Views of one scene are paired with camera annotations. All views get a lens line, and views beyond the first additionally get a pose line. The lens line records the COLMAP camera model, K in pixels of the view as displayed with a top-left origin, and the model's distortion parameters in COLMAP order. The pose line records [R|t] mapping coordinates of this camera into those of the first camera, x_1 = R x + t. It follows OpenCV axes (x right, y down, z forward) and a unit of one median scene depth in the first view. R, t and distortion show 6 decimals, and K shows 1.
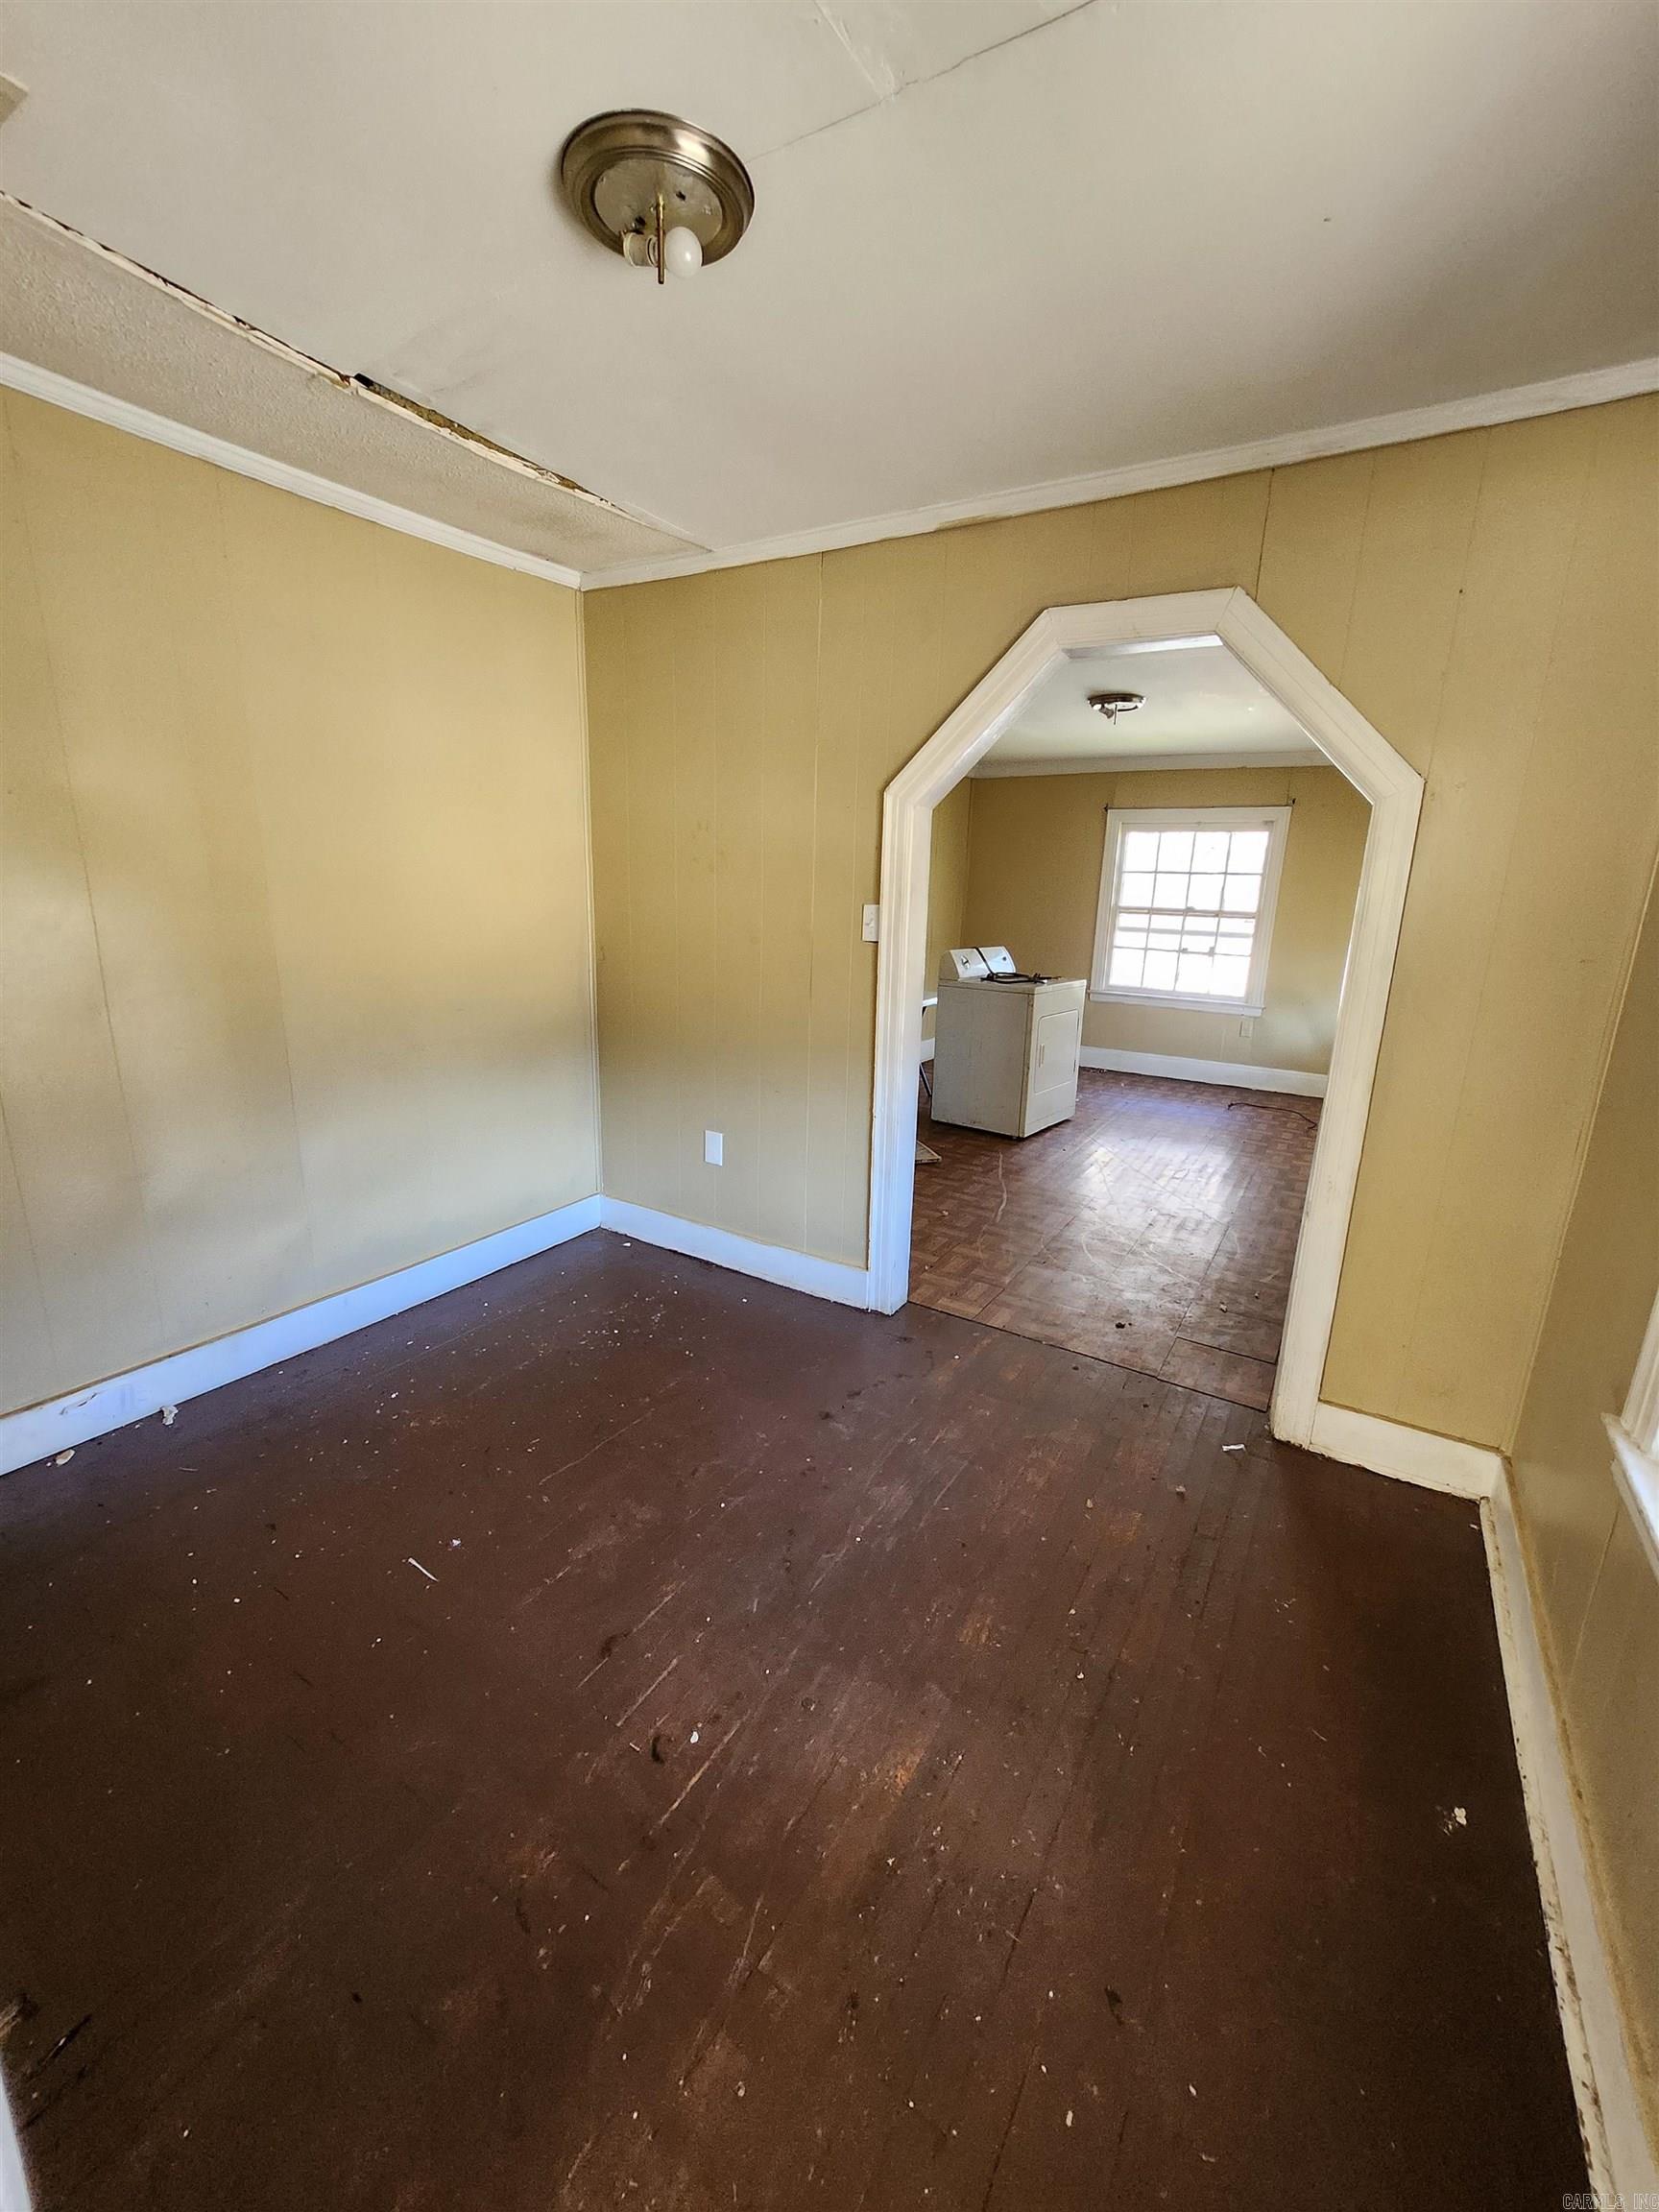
lens RADIAL K [[879.8, 0, 838.5], [0, 879.8, 1098.1], [0, 0, 1]] dist [0.002803, 0.000333]
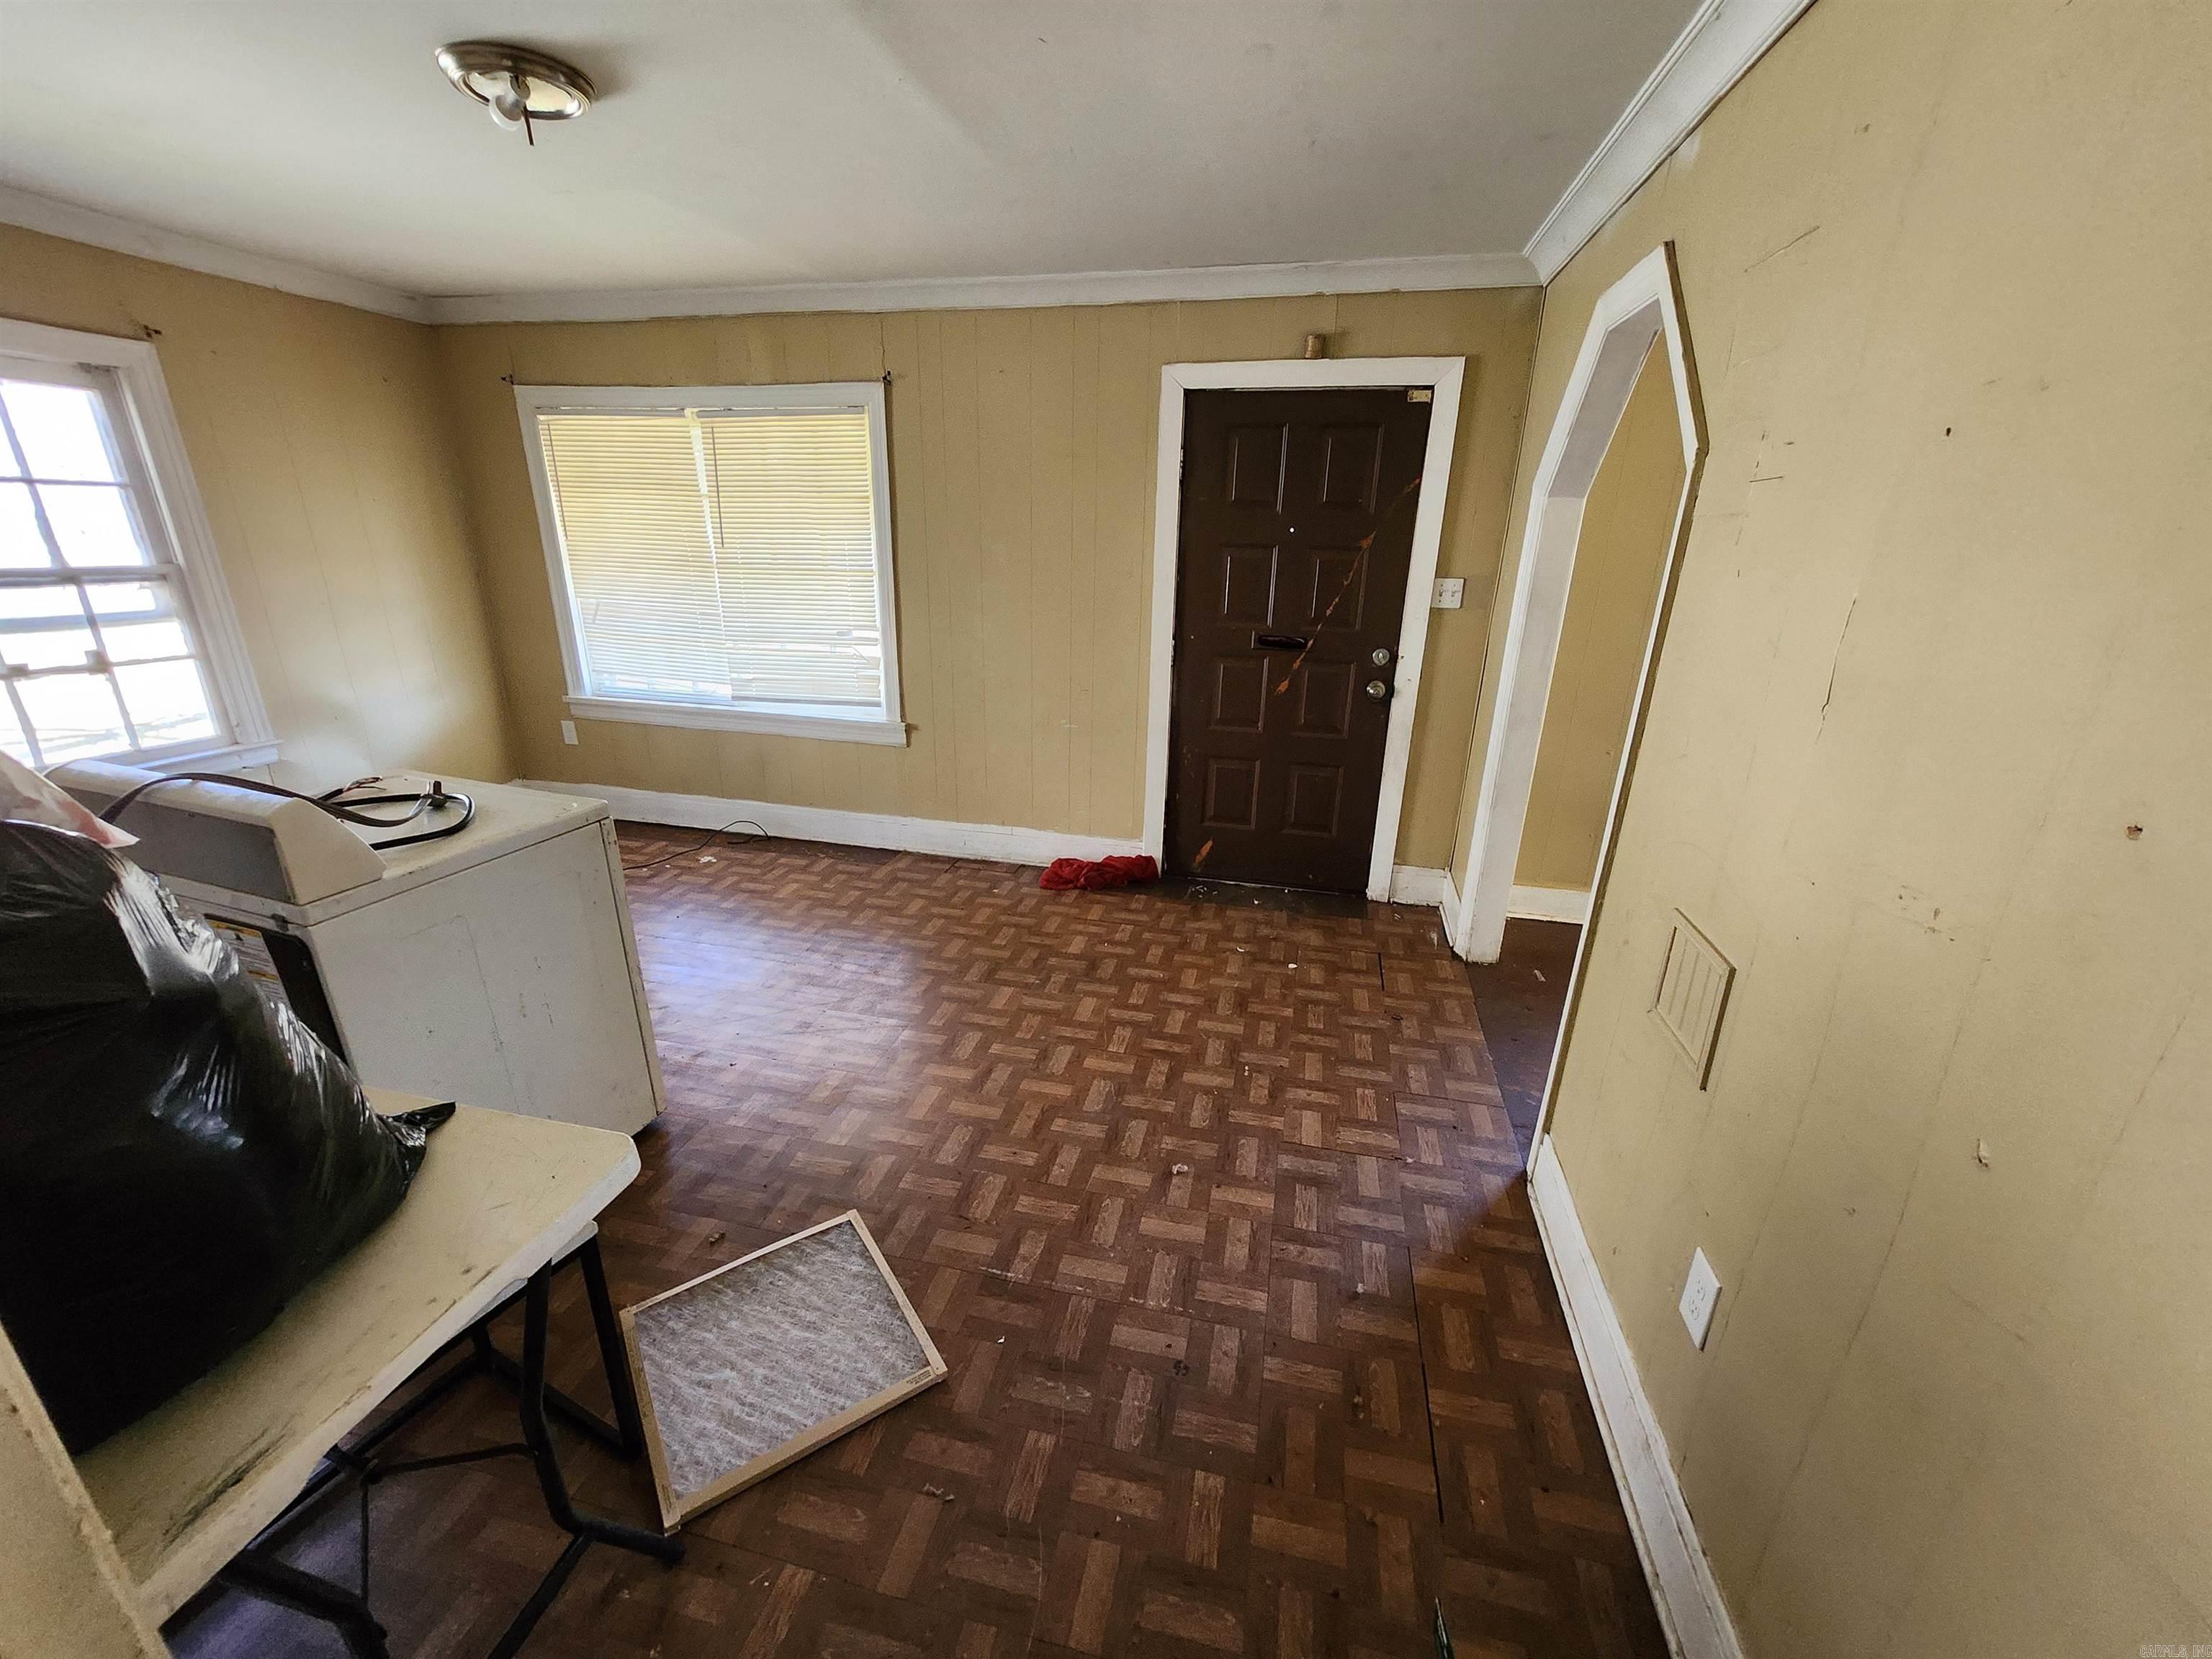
lens RADIAL K [[879.8, 0, 1095.0], [0, 879.8, 829.0], [0, 0, 1]] dist [0.002803, 0.000333]
pose [[-0.298281, -0.331590, 0.895029, -0.162120], [0.214115, 0.890571, 0.401295, -0.164612], [-0.930152, 0.311338, -0.194642, 0.650755]]
